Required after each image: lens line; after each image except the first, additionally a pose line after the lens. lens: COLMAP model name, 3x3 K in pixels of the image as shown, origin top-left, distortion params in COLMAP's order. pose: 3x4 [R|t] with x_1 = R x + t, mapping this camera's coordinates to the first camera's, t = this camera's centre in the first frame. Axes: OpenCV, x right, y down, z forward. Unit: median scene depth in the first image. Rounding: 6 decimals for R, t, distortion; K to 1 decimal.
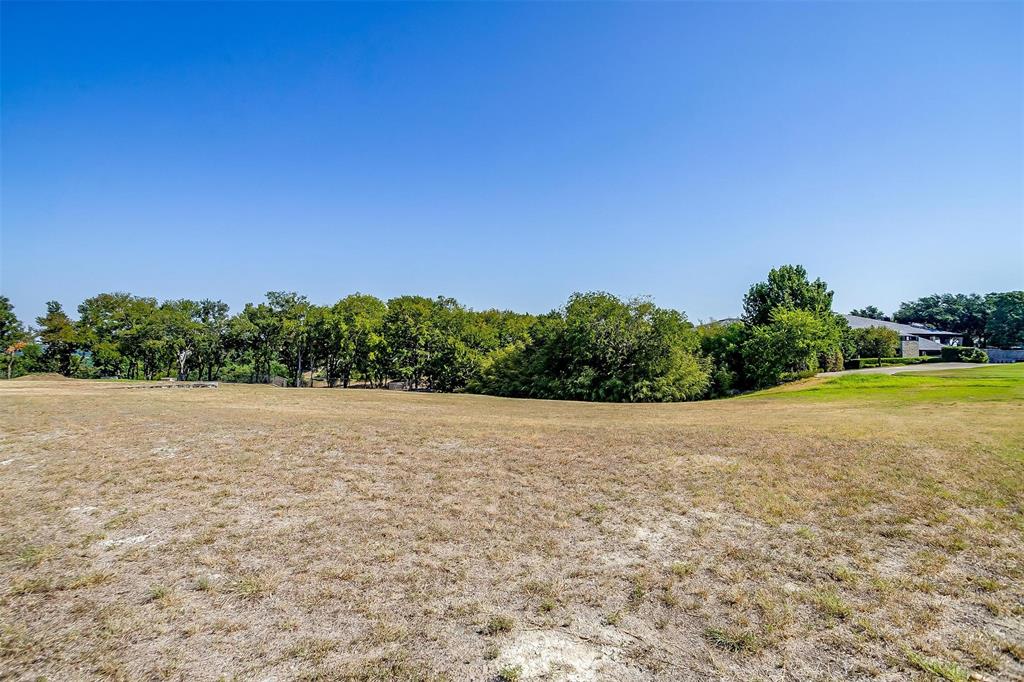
lens RADIAL K [[496.2, 0, 497.3], [0, 496.2, 335.1], [0, 0, 1]] dist [-0.052861, 0.027467]
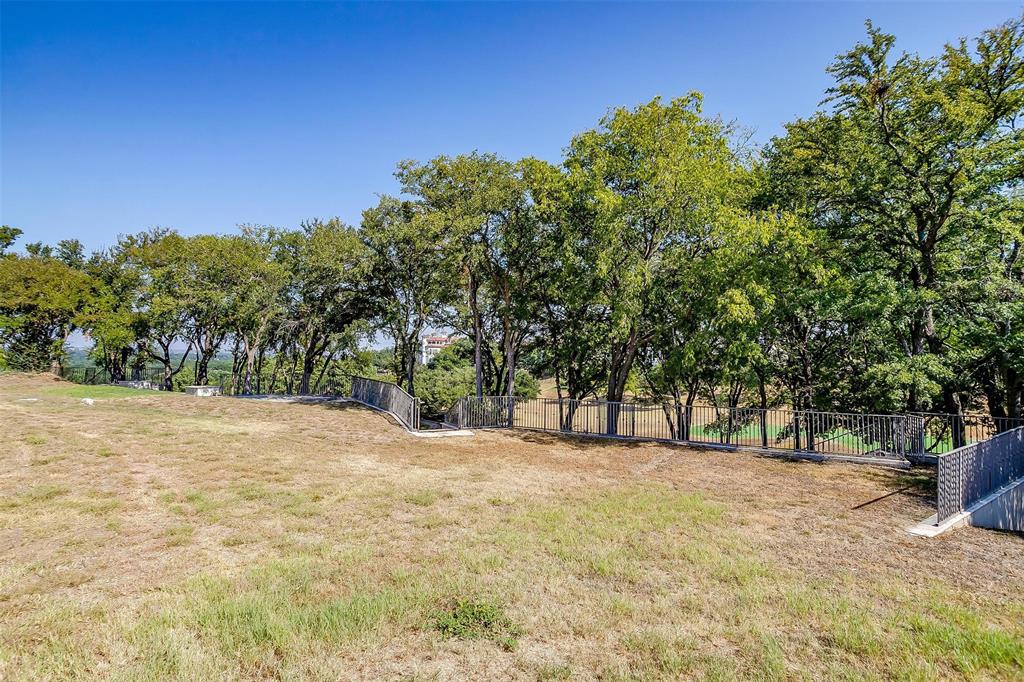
lens RADIAL K [[496.2, 0, 497.3], [0, 496.2, 335.1], [0, 0, 1]] dist [-0.052861, 0.027467]
pose [[0.880715, -0.027910, -0.472824, -0.328544], [-0.001176, 0.998131, -0.061107, 0.092475], [0.473646, 0.054374, 0.879035, 1.017493]]
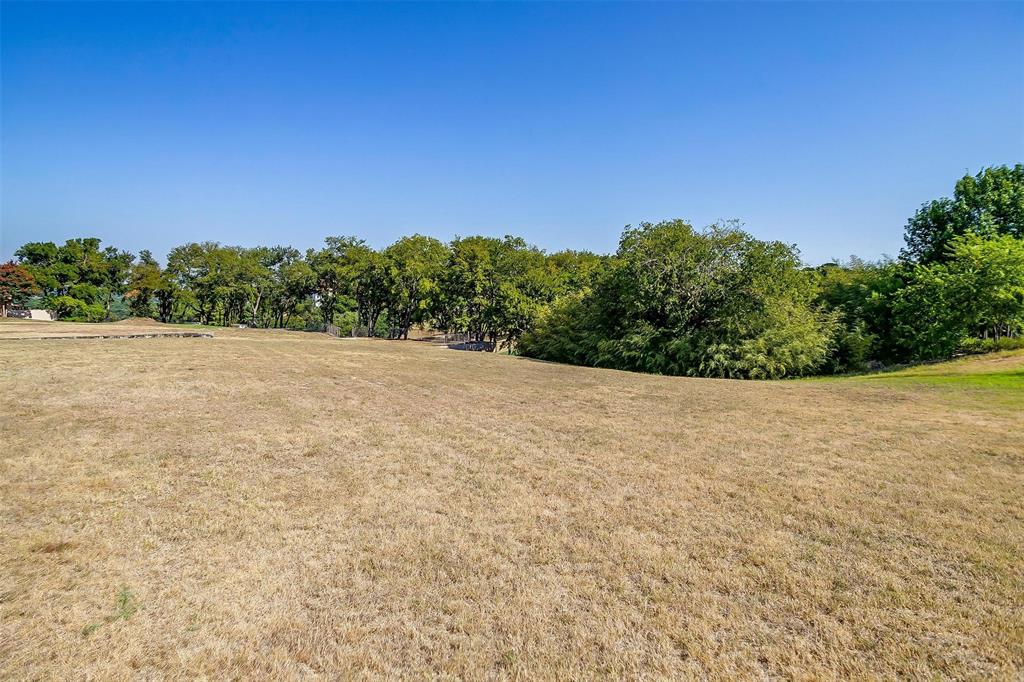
lens RADIAL K [[496.2, 0, 497.3], [0, 496.2, 335.1], [0, 0, 1]] dist [-0.052861, 0.027467]
pose [[0.963592, 0.027701, -0.265937, 0.157190], [-0.000085, 0.994650, 0.103300, 0.006728], [0.267376, -0.099516, 0.958440, 0.223653]]
